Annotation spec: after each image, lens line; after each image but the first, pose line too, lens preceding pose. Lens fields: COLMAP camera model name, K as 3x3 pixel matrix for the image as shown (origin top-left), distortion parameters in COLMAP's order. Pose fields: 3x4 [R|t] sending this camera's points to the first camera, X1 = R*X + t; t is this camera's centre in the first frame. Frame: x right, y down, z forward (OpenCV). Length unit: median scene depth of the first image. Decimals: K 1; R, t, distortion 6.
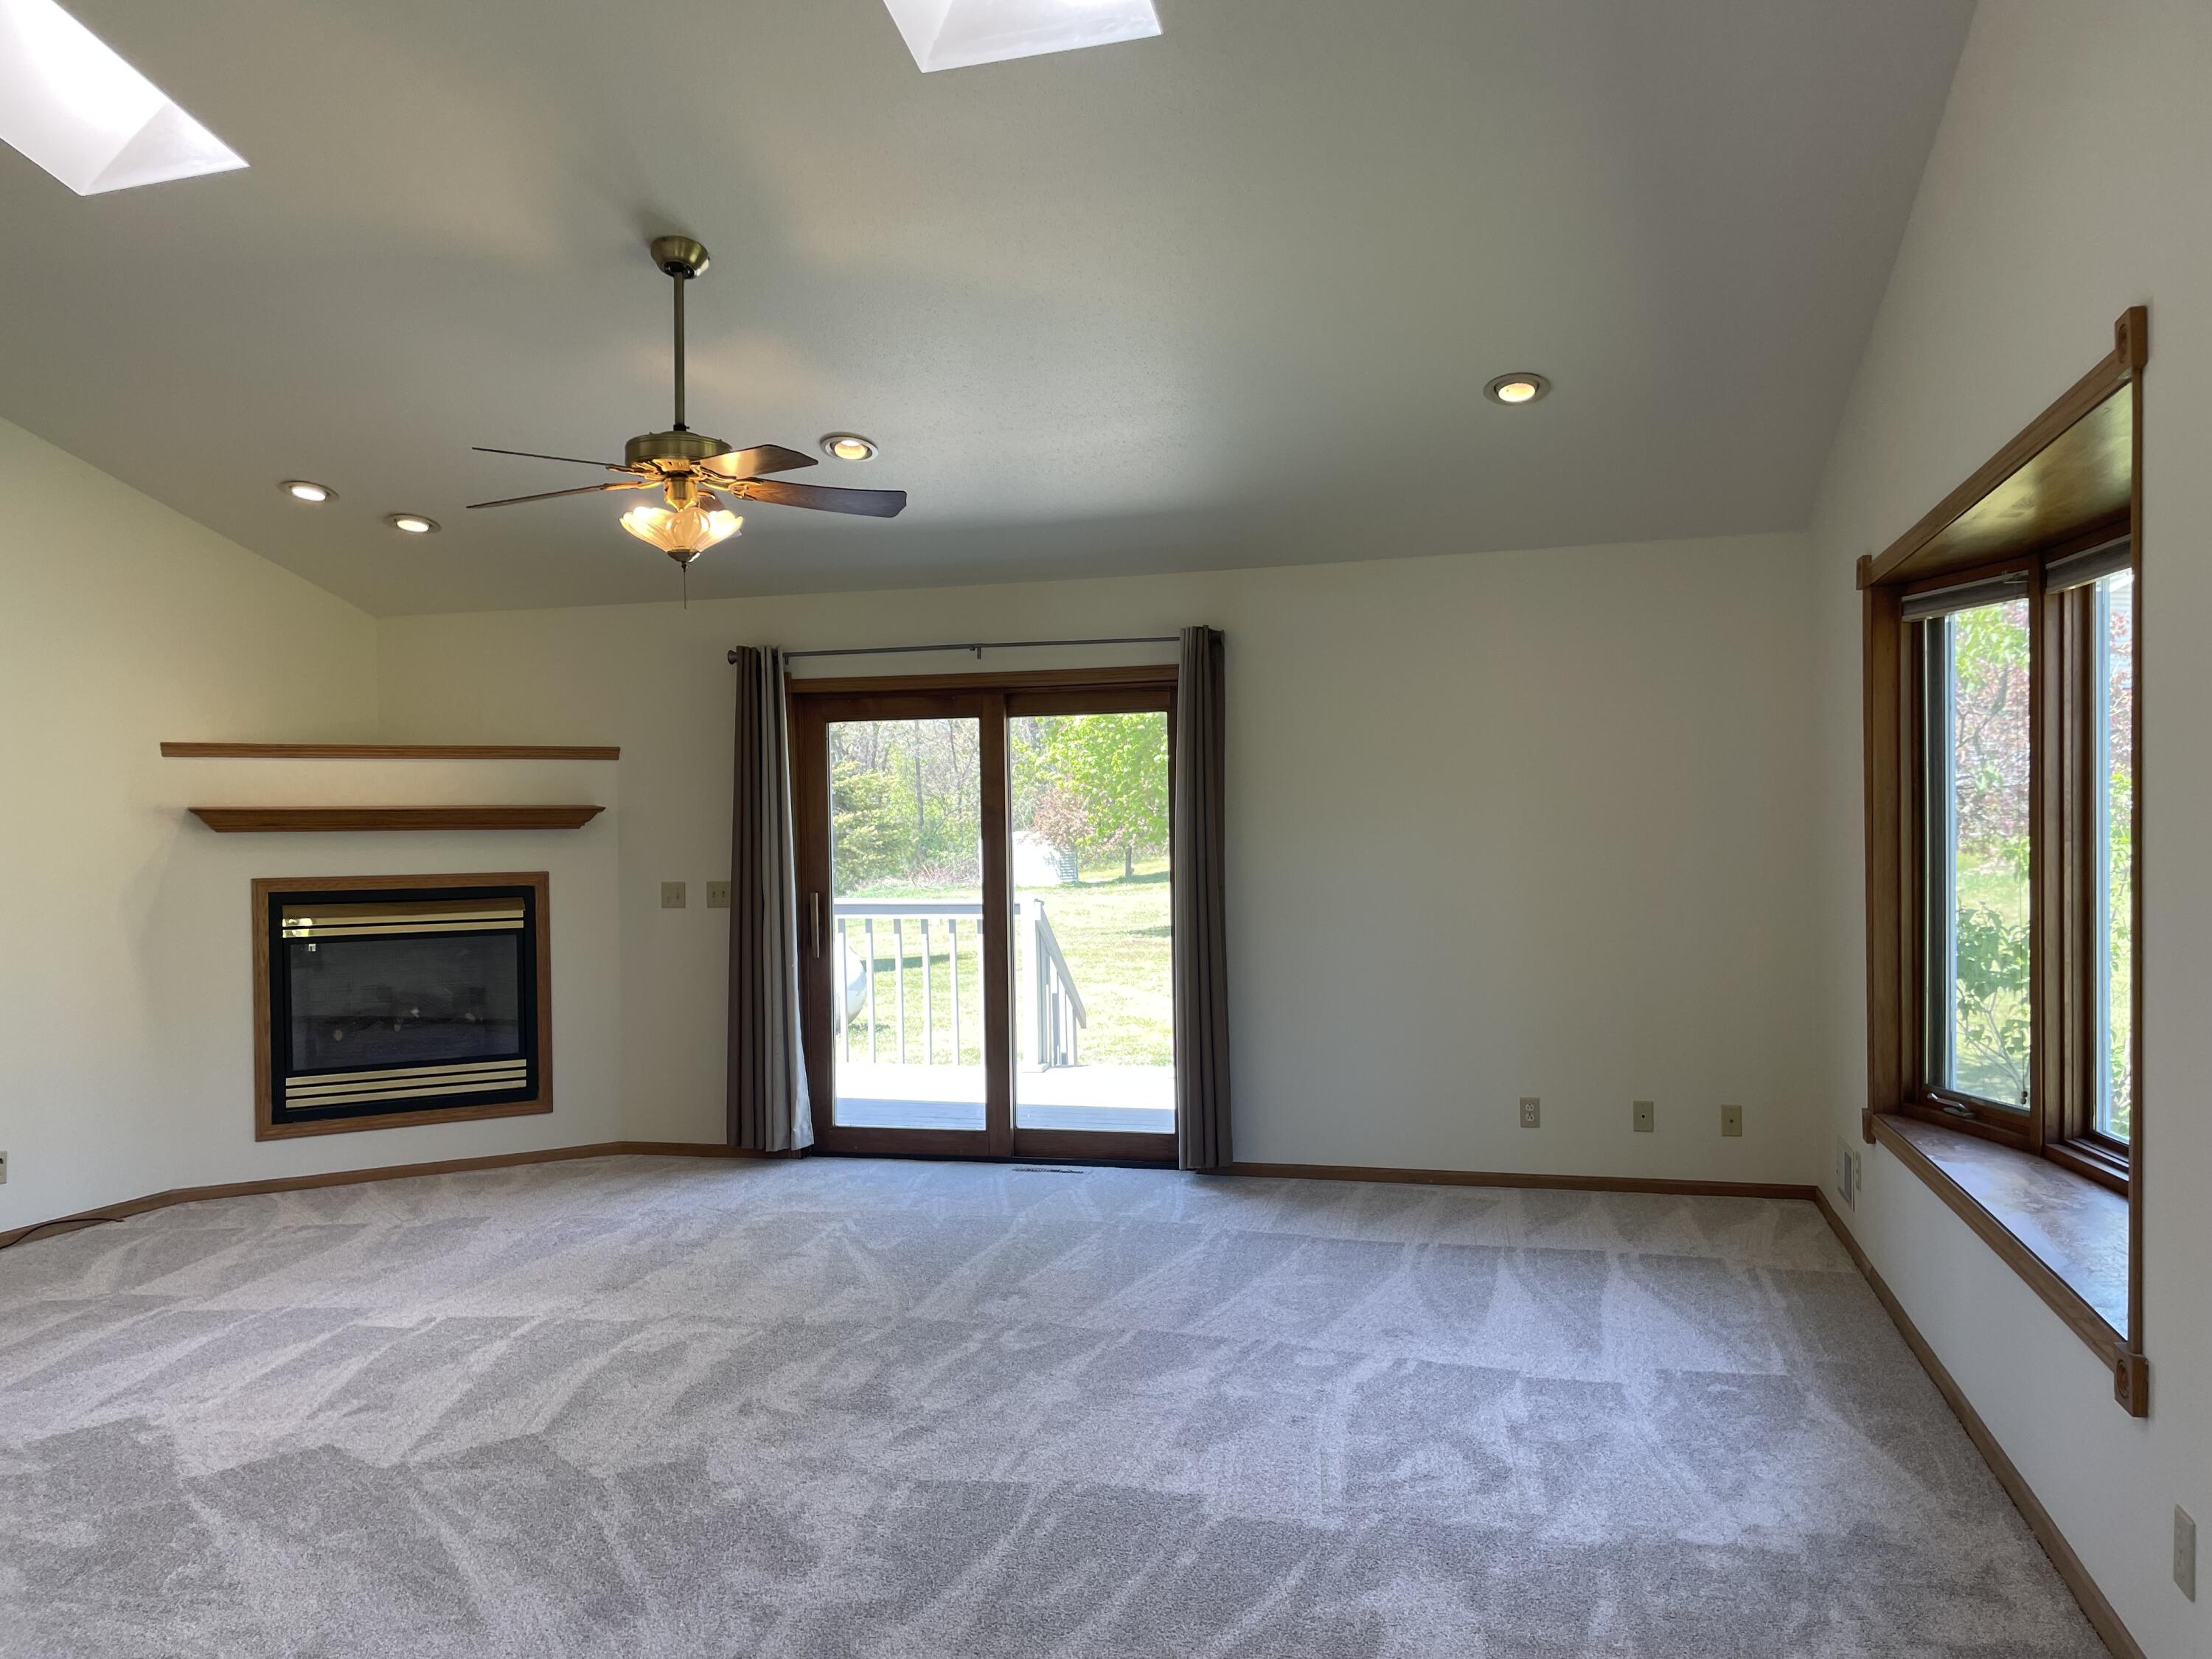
lens RADIAL K [[1675.7, 0, 1103.7], [0, 1675.7, 833.6], [0, 0, 1]] dist [0.073123, -0.066307]
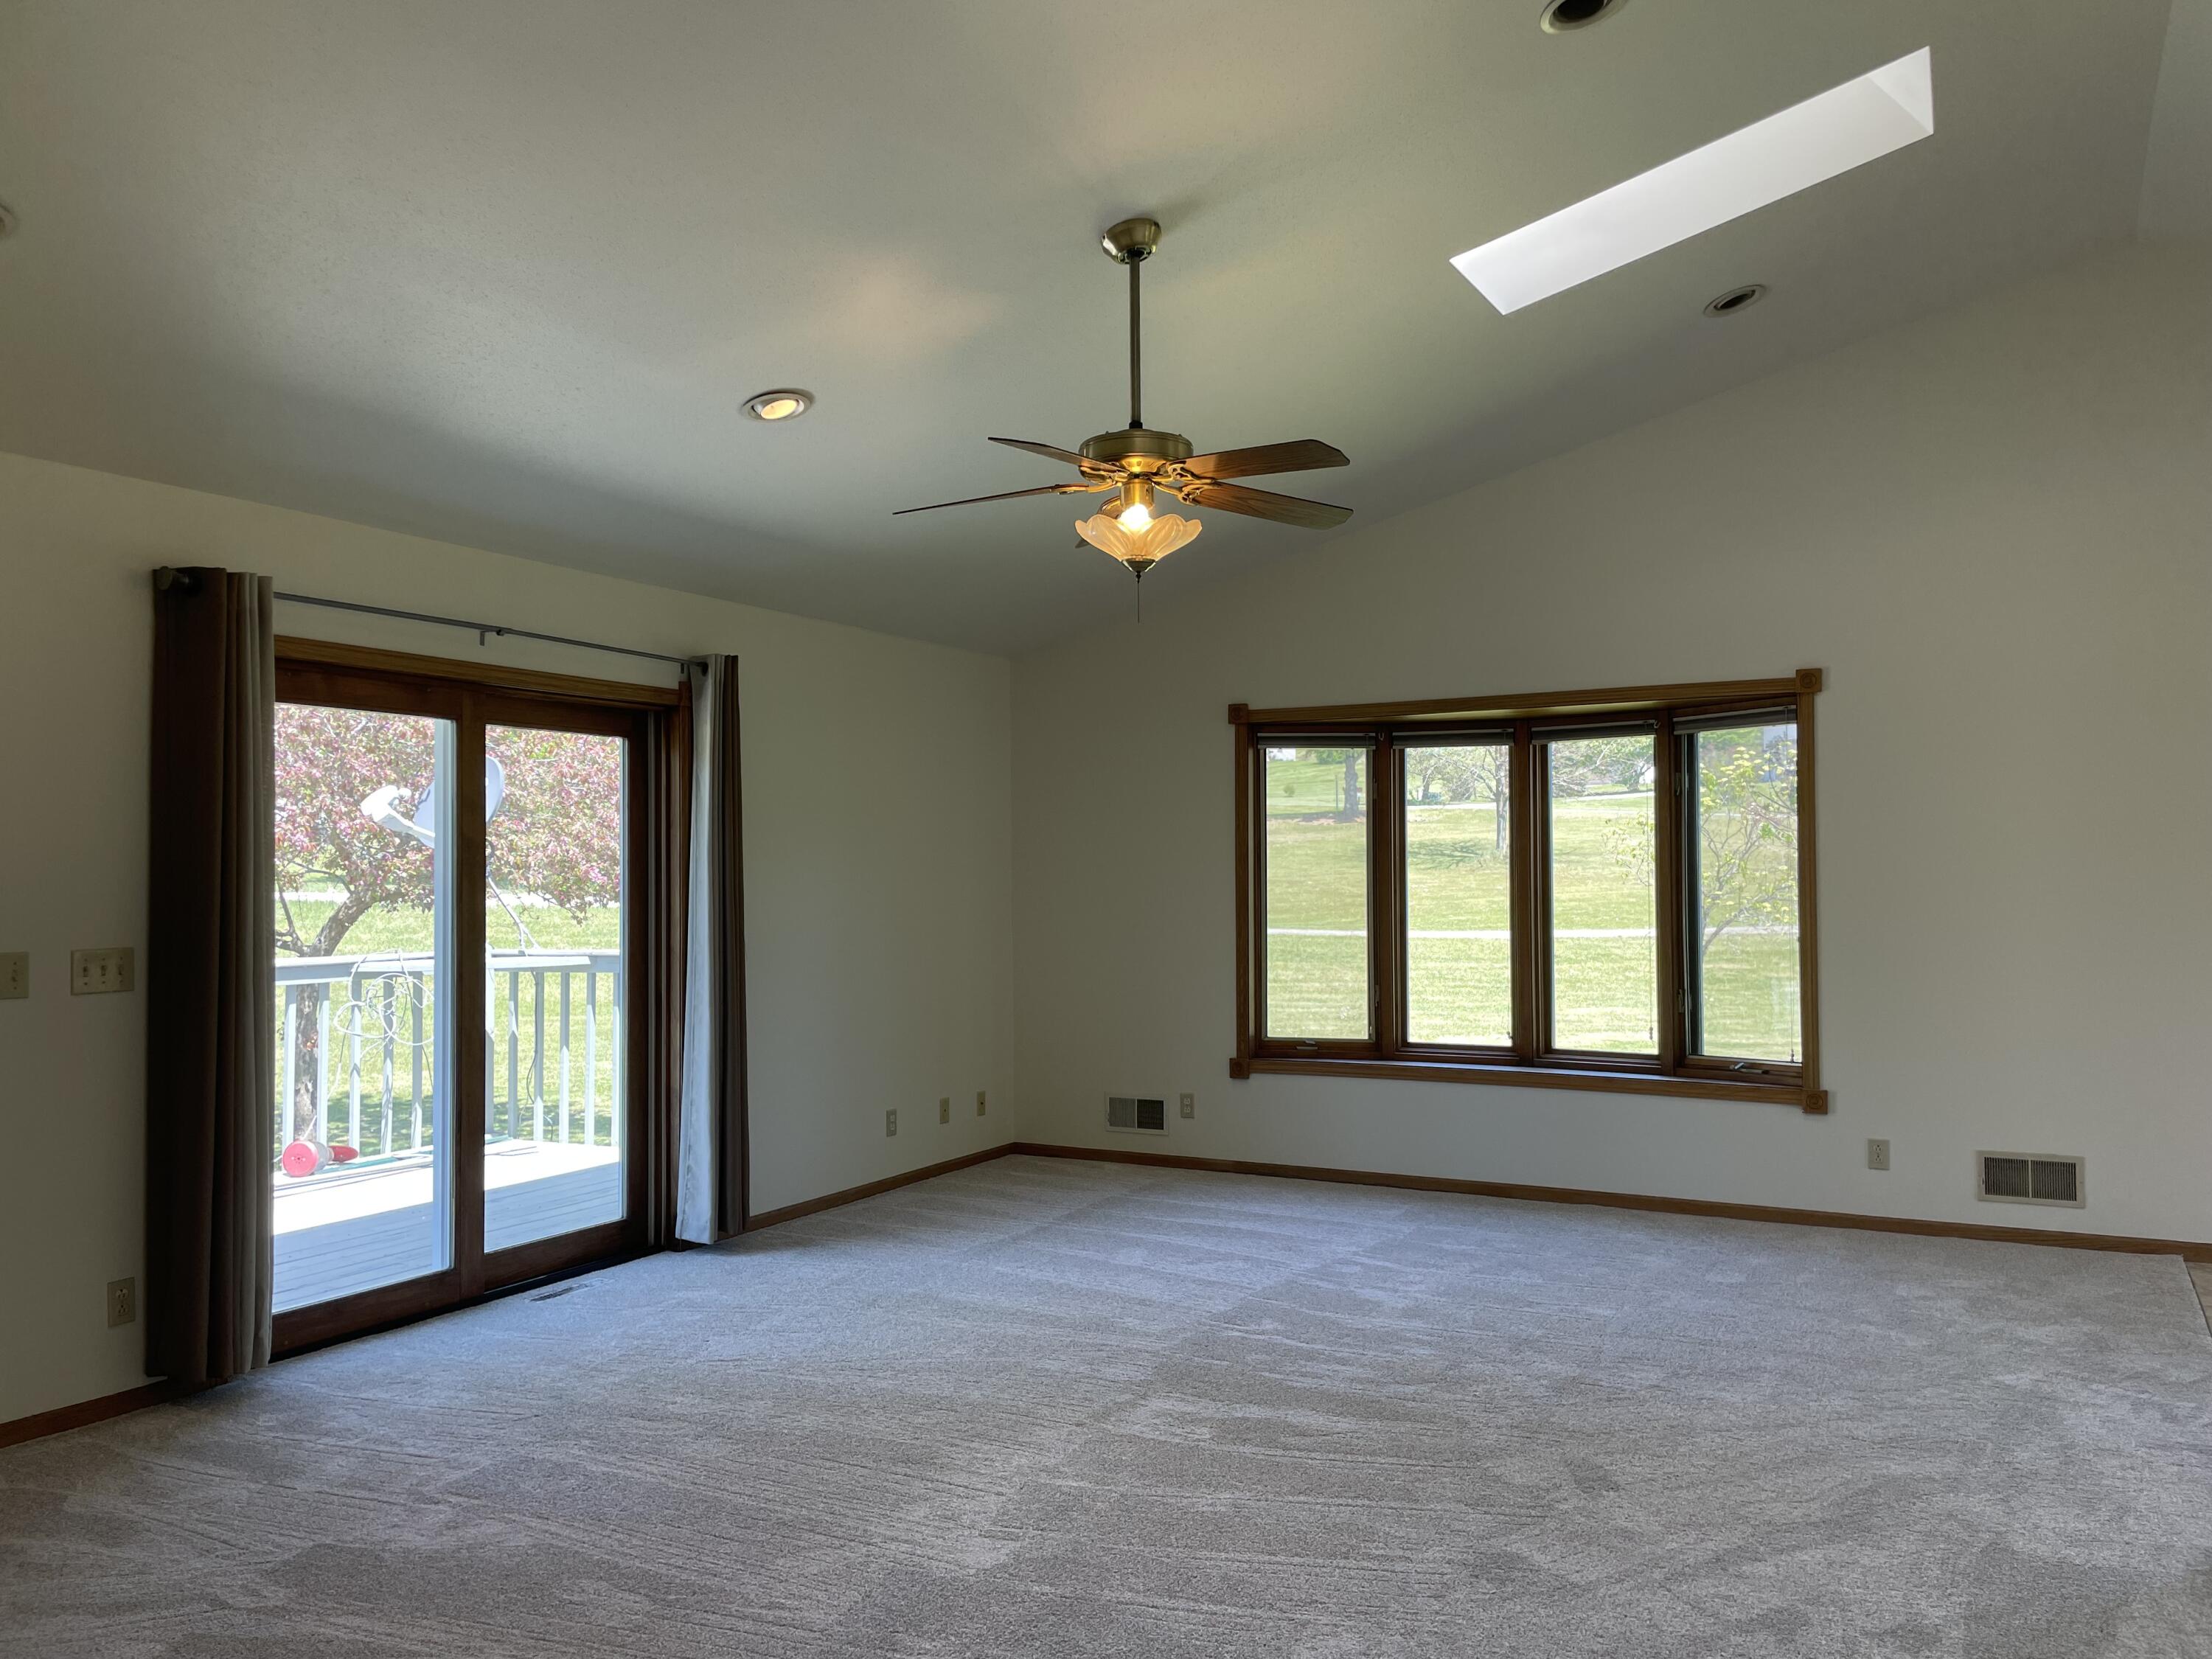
lens RADIAL K [[1675.7, 0, 1111.1], [0, 1675.7, 845.4], [0, 0, 1]] dist [0.073123, -0.066307]
pose [[0.219622, 0.030034, 0.975123, -0.754185], [-0.003192, 0.999543, -0.030067, 0.009653], [-0.975580, 0.003491, 0.219617, 0.542776]]
